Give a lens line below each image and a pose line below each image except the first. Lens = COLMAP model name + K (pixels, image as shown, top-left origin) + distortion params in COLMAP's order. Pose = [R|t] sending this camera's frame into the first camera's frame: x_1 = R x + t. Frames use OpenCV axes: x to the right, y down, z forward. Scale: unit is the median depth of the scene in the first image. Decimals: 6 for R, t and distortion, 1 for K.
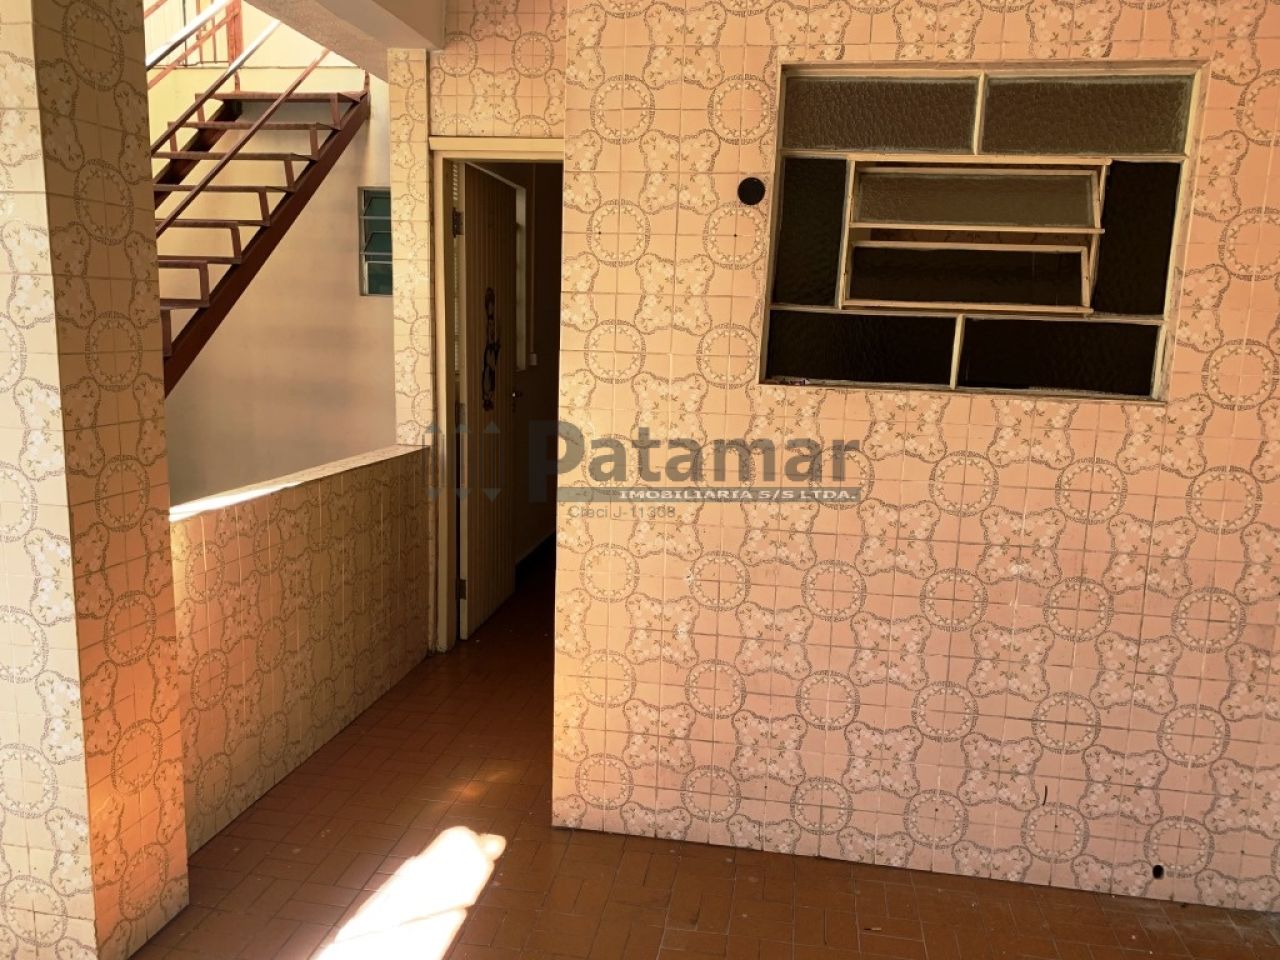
lens RADIAL K [[977.3, 0, 634.5], [0, 977.3, 480.4], [0, 0, 1]] dist [0.022428, -0.014476]
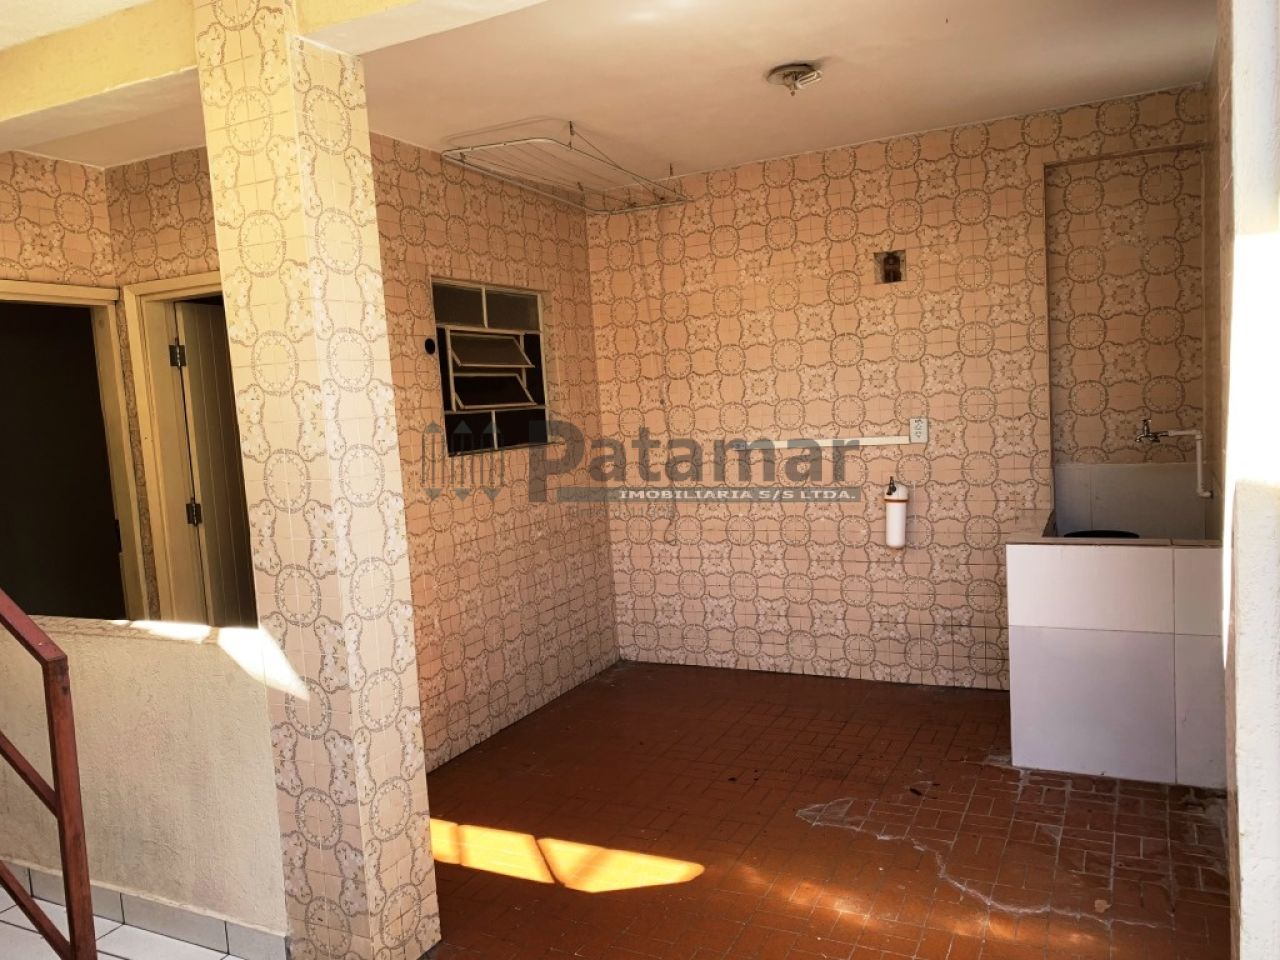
lens RADIAL K [[977.3, 0, 642.0], [0, 977.3, 488.3], [0, 0, 1]] dist [0.022428, -0.014476]
pose [[0.281780, -0.140694, 0.949108, -1.492304], [0.234146, 0.969367, 0.074182, -0.102450], [-0.930471, 0.201327, 0.306091, 0.201608]]
